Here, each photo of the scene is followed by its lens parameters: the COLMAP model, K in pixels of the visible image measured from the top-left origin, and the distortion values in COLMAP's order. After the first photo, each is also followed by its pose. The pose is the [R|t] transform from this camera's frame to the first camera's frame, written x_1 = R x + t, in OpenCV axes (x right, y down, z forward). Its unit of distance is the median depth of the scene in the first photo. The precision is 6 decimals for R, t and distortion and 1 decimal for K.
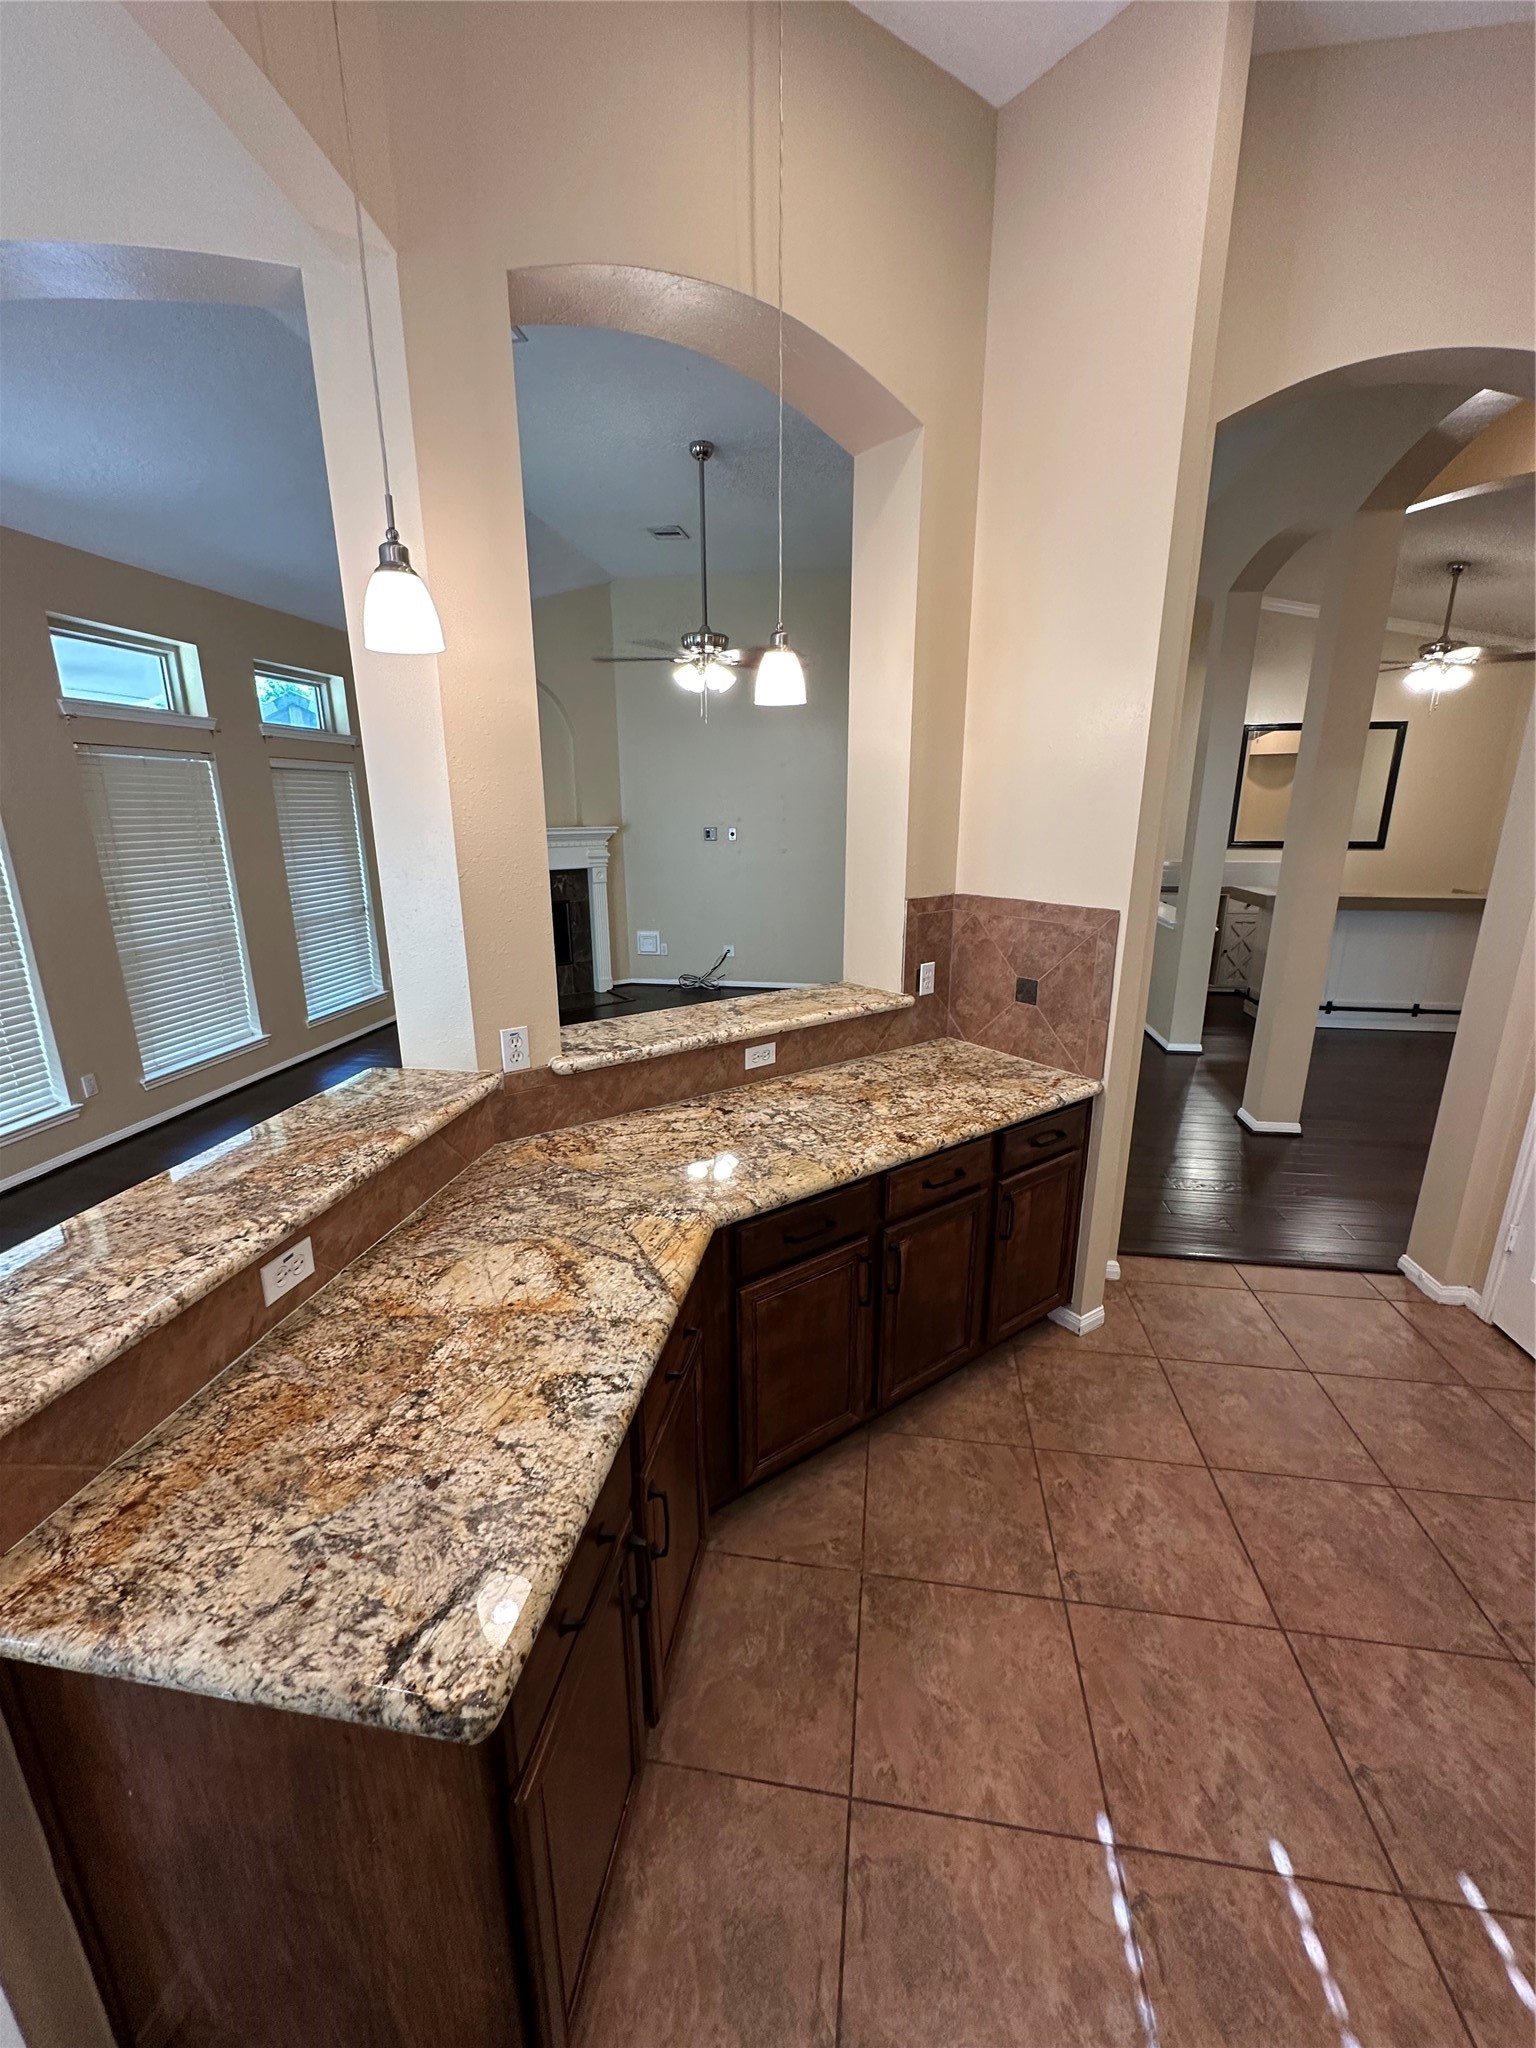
lens RADIAL K [[815.4, 0, 768.0], [0, 815.4, 1024.0], [0, 0, 1]] dist [-0.004820, 0.000565]
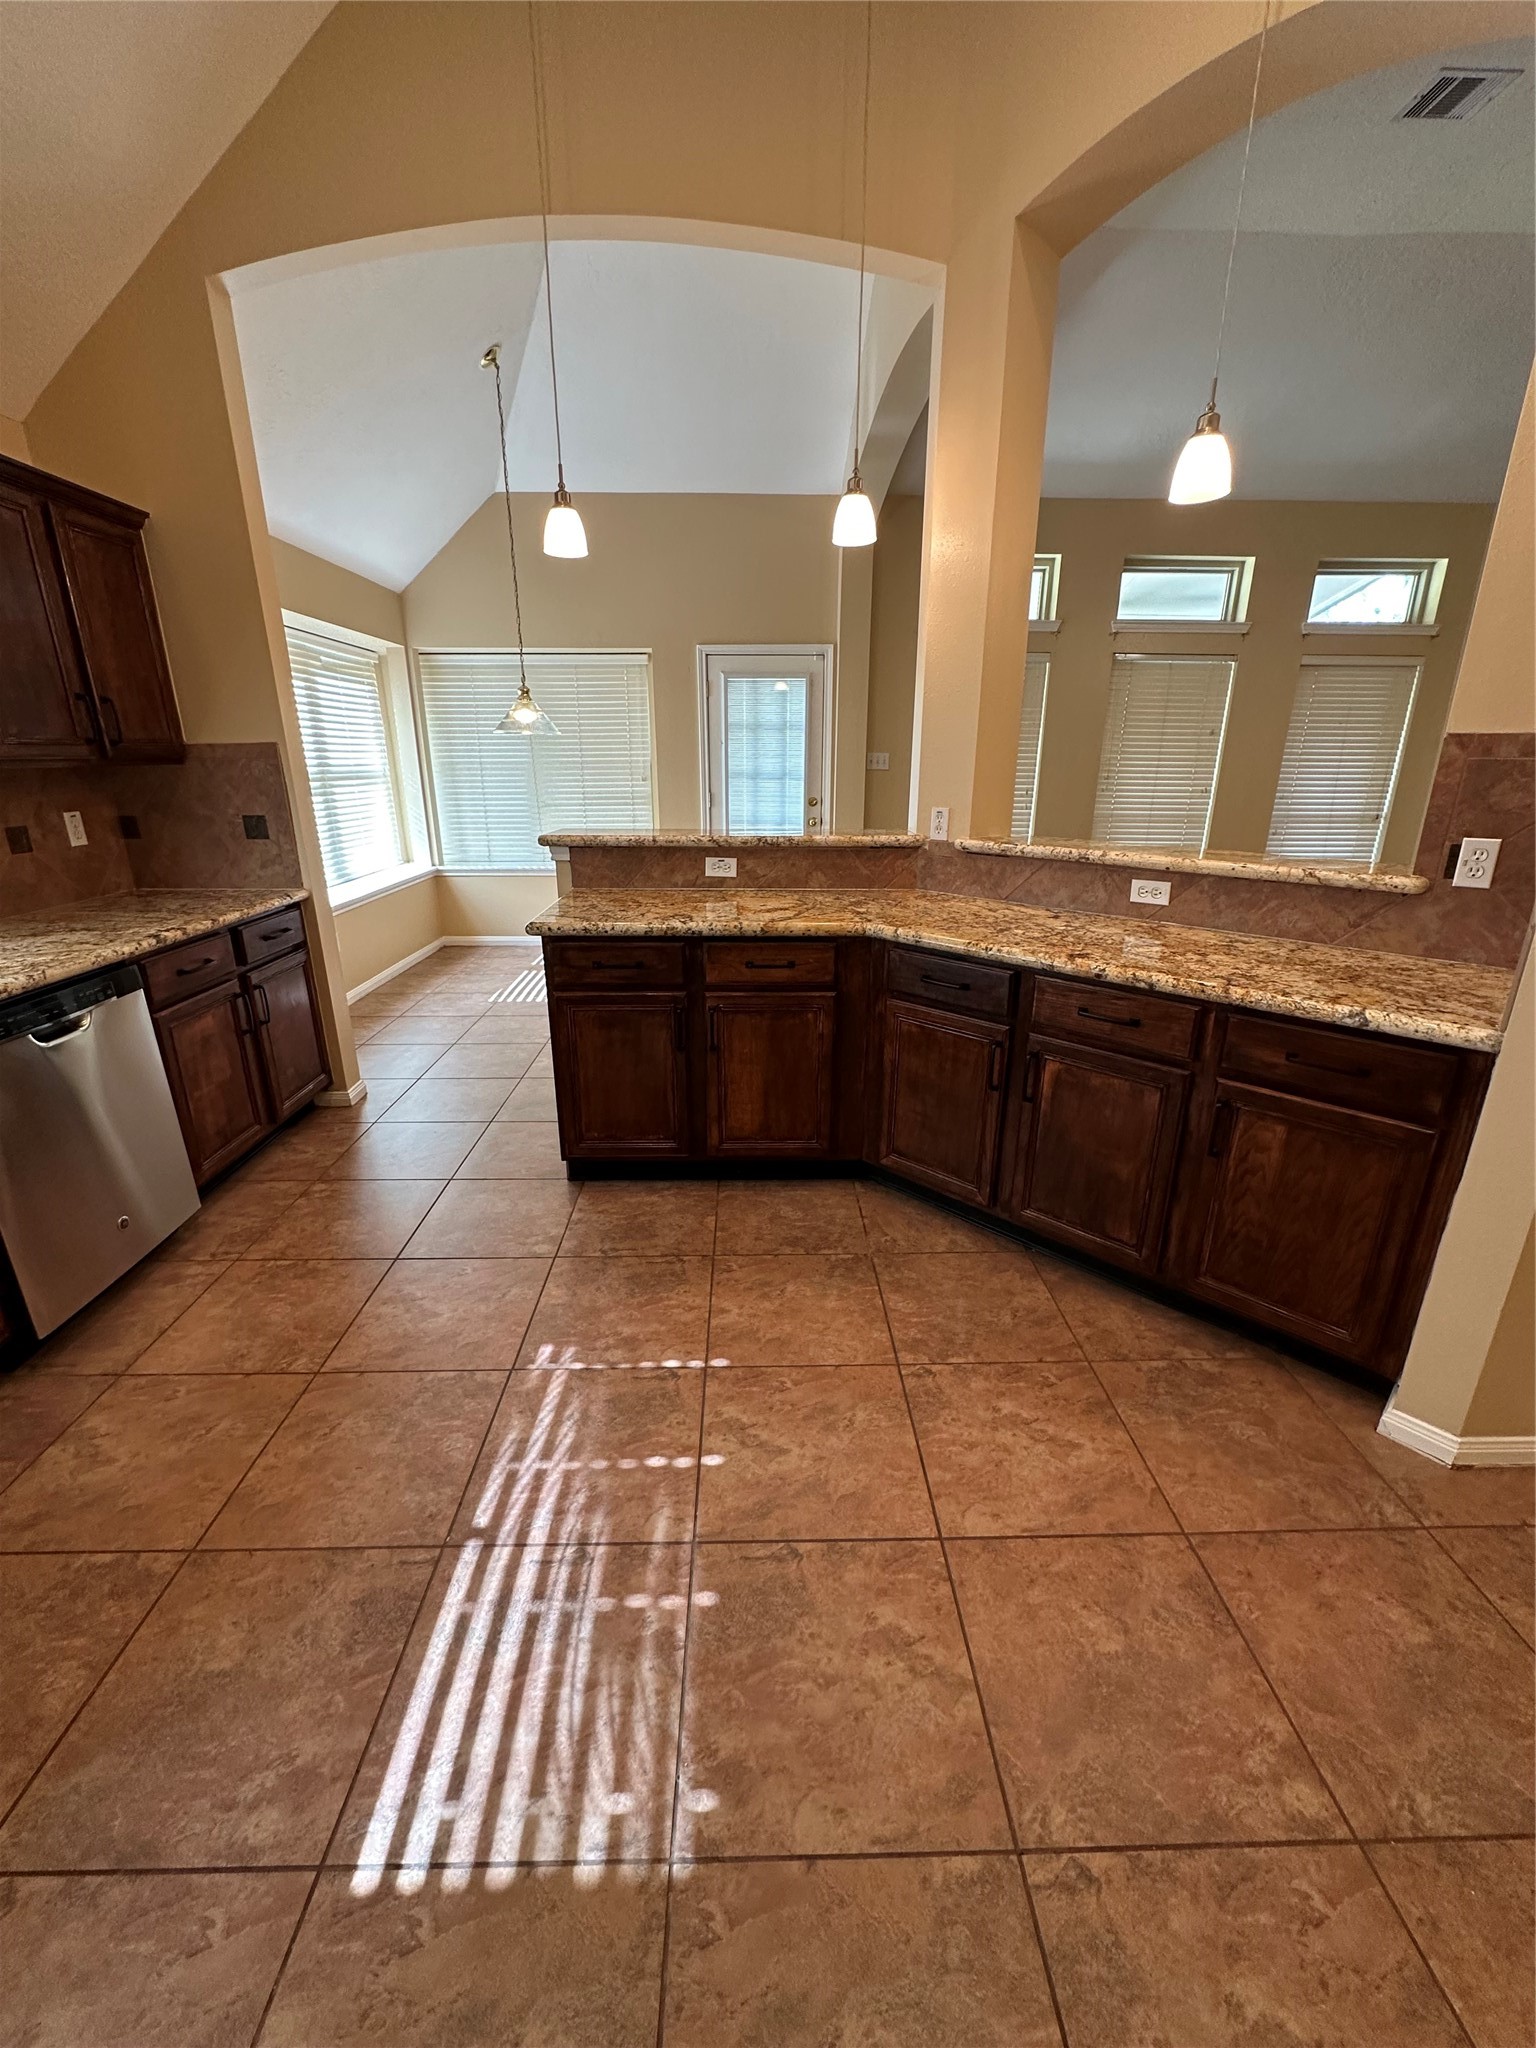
lens RADIAL K [[815.4, 0, 768.0], [0, 815.4, 1024.0], [0, 0, 1]] dist [-0.004820, 0.000565]
pose [[0.180689, 0.313576, -0.932213, 1.017855], [-0.259549, 0.929418, 0.262328, 0.057432], [0.948676, 0.194556, 0.249324, 0.424595]]
